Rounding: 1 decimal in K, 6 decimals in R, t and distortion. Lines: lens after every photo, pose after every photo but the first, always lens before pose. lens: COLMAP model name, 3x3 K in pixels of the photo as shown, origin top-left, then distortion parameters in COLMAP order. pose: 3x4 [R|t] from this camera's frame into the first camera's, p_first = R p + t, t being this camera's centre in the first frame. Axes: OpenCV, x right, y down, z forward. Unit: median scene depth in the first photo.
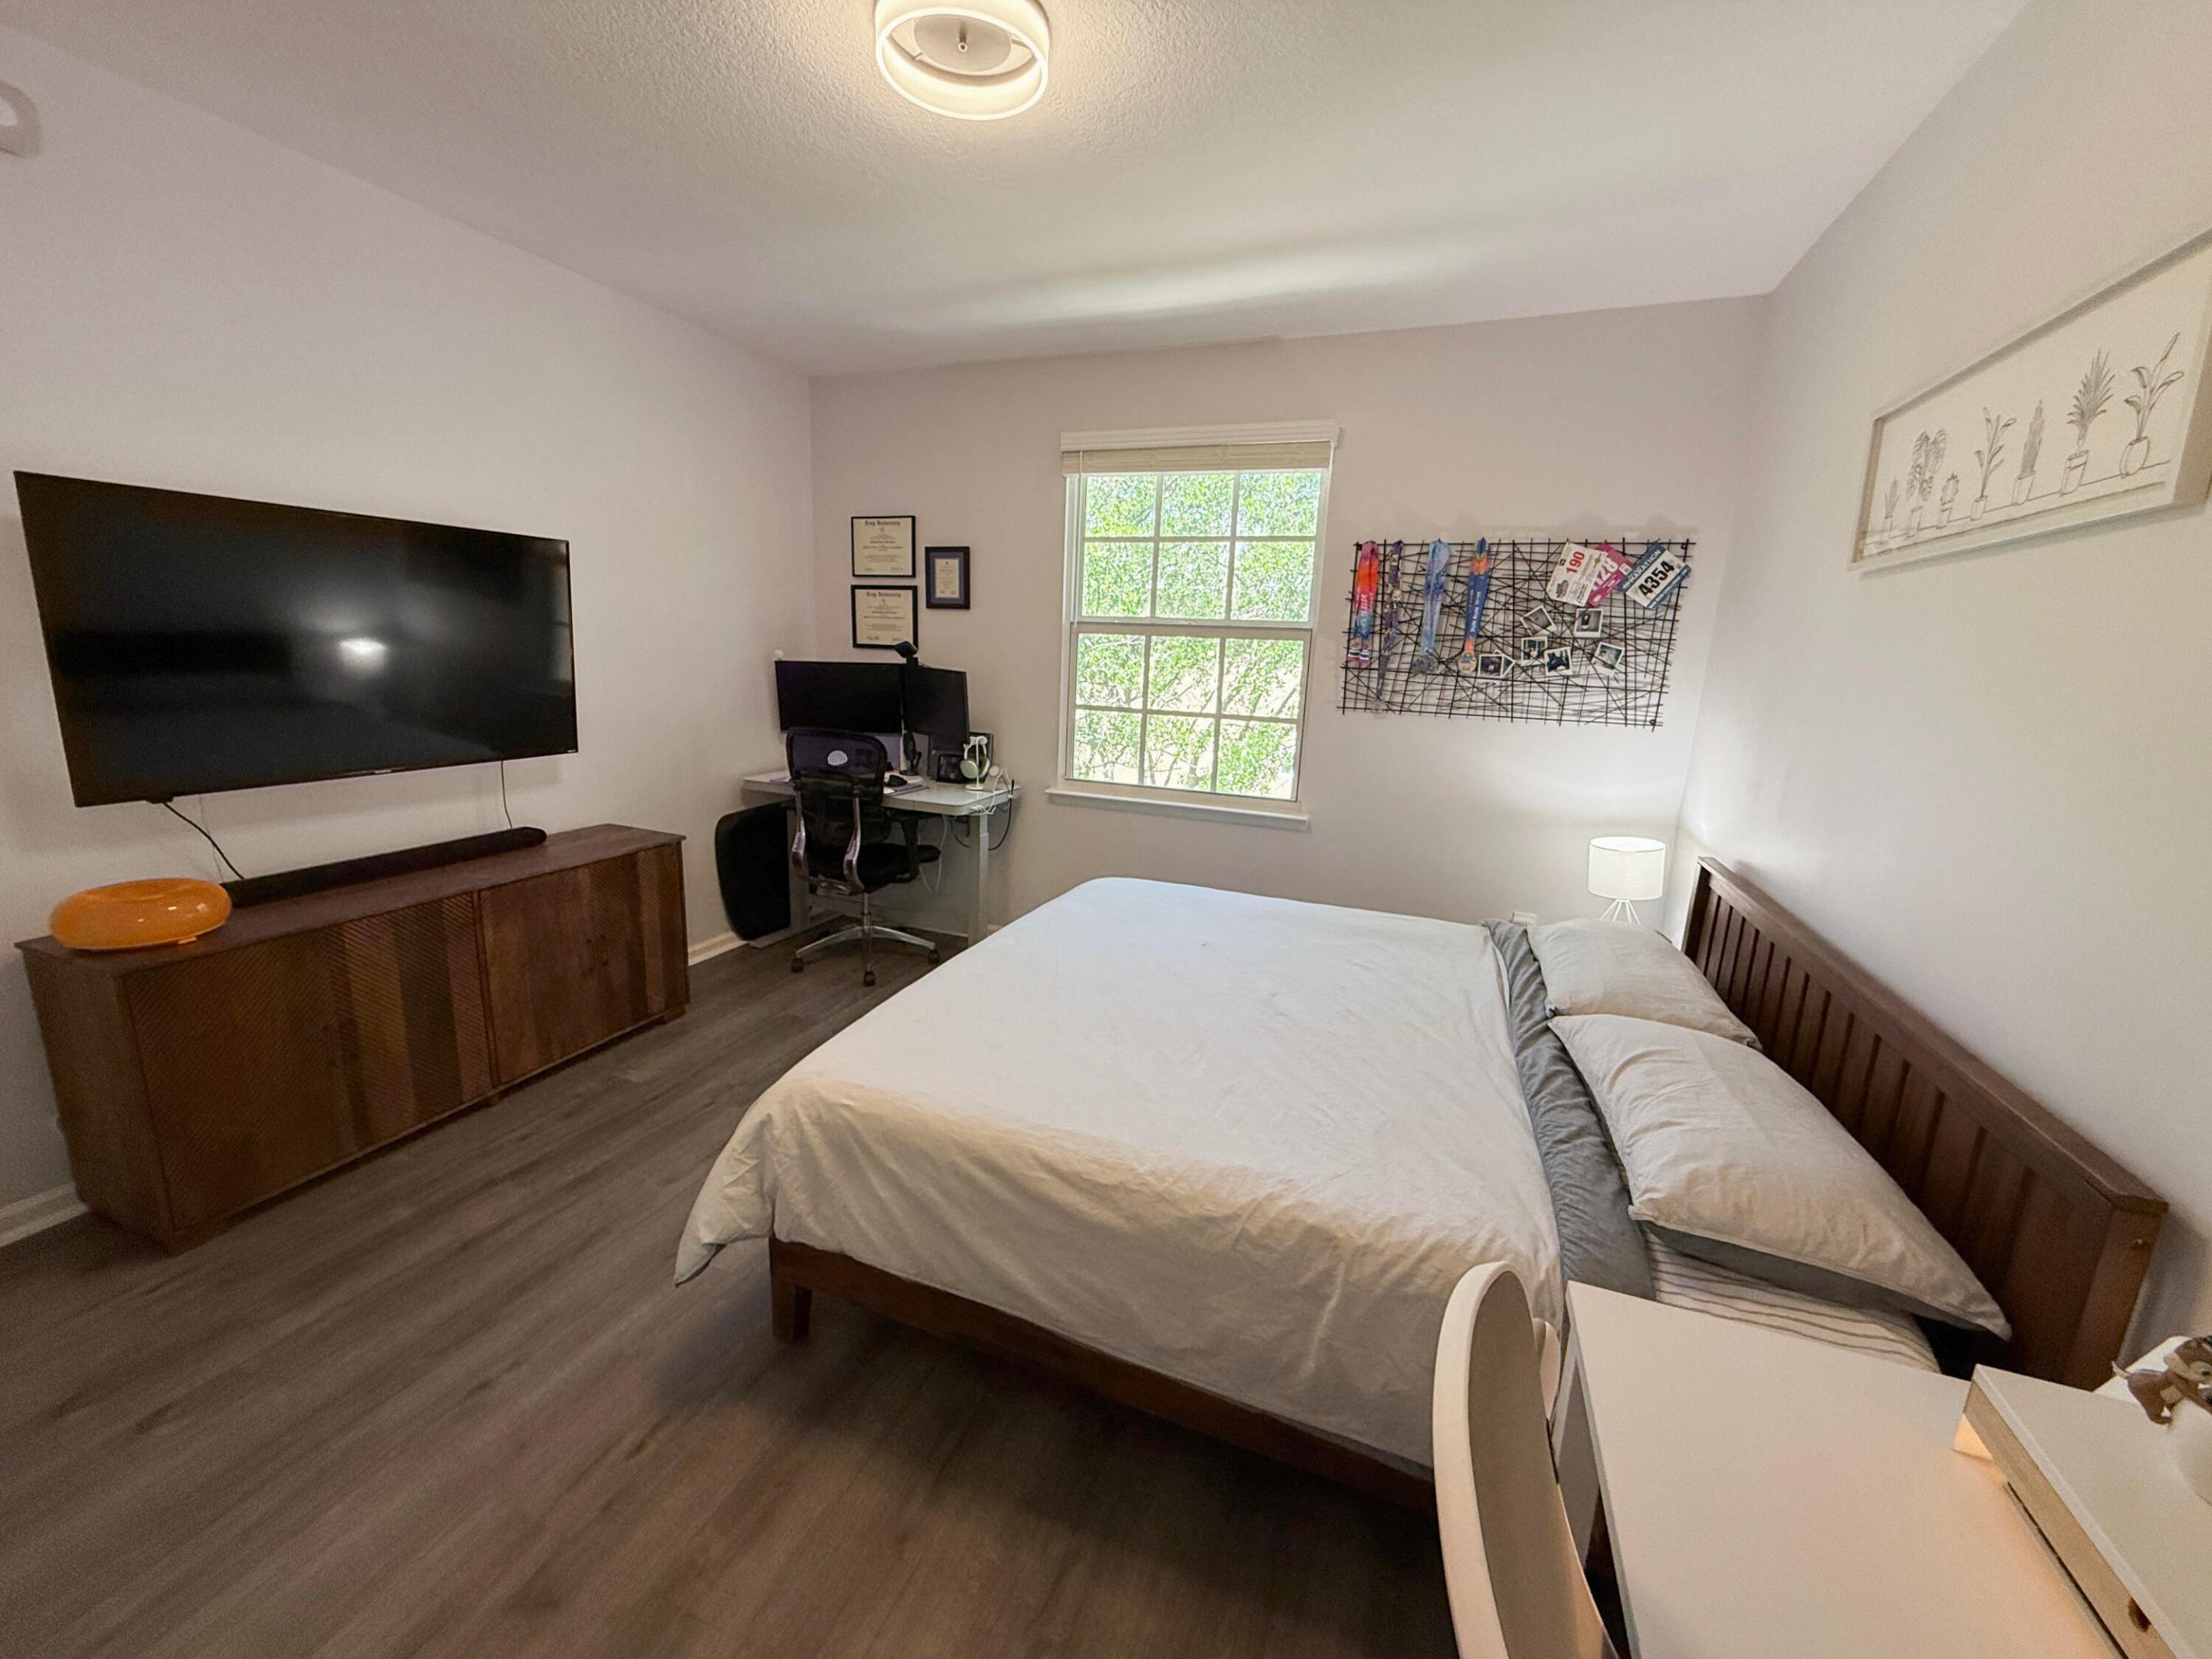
lens RADIAL K [[872.9, 0, 1099.0], [0, 872.9, 830.9], [0, 0, 1]] dist [-0.000347, -0.000390]
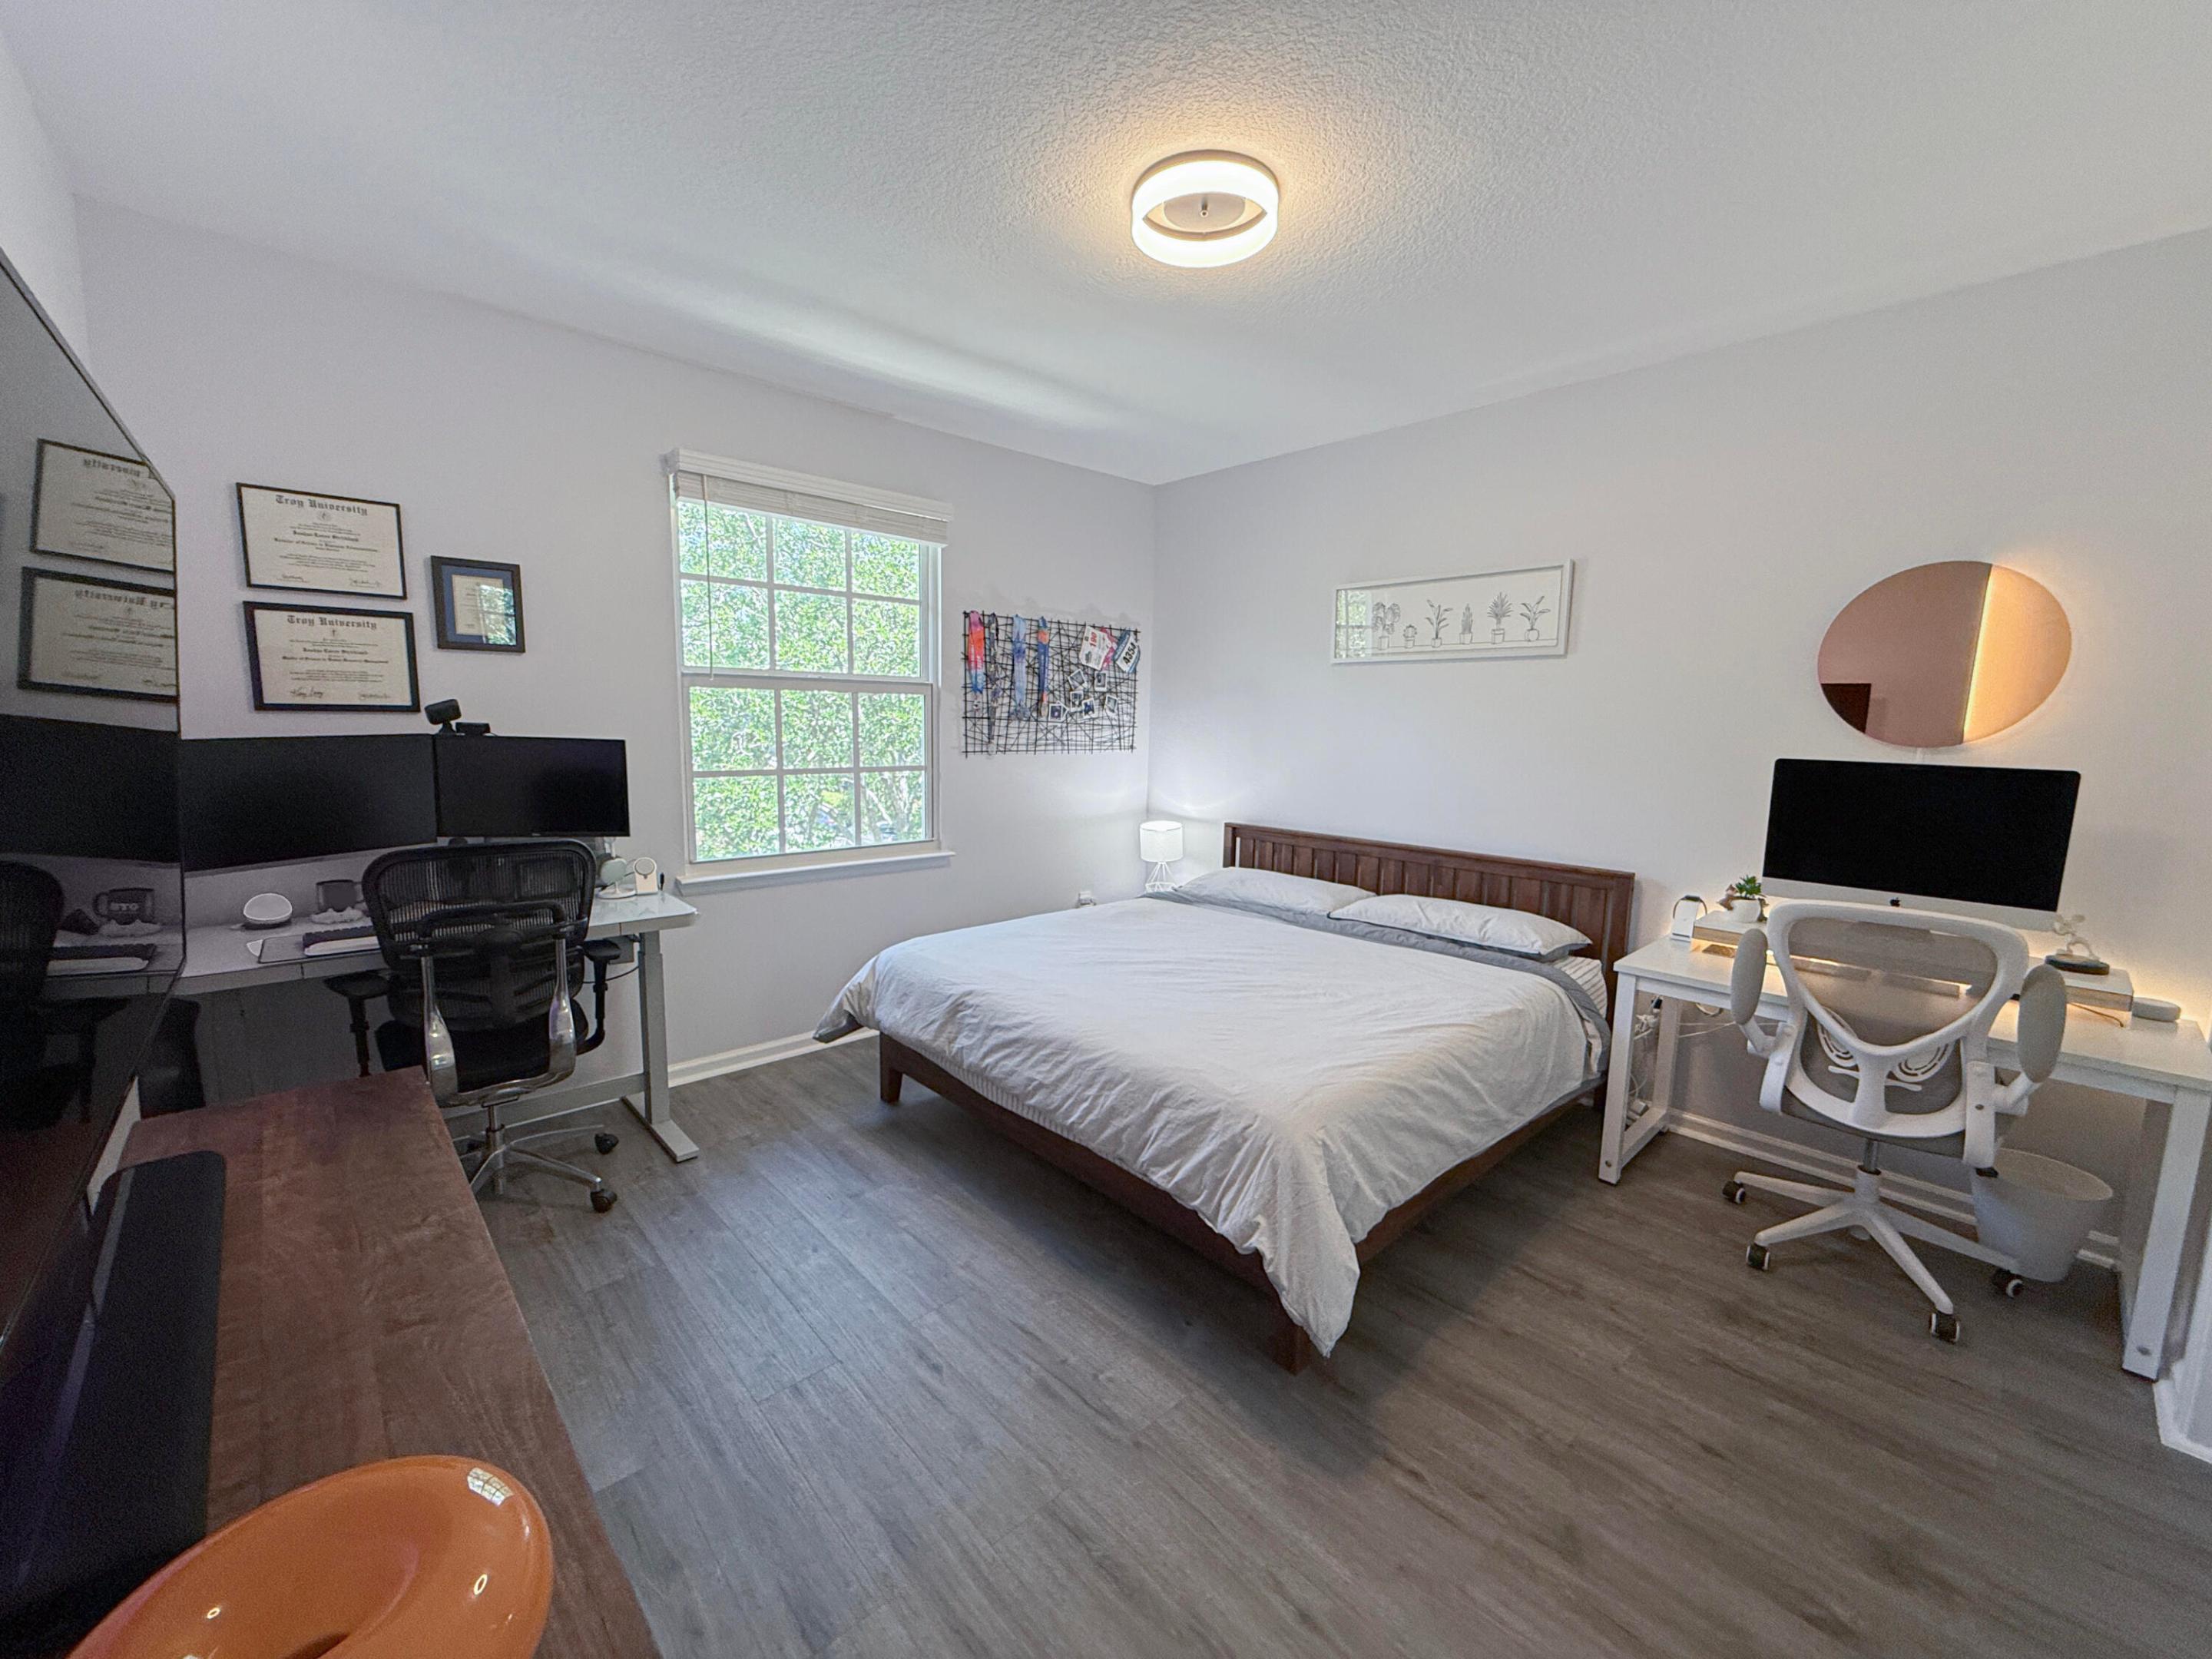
lens RADIAL K [[872.9, 0, 1099.0], [0, 872.9, 830.9], [0, 0, 1]] dist [-0.000347, -0.000390]
pose [[0.446546, -0.147152, 0.882578, -0.706603], [0.185858, 0.980124, 0.069380, -0.091793], [-0.875245, 0.133052, 0.465020, 0.346318]]
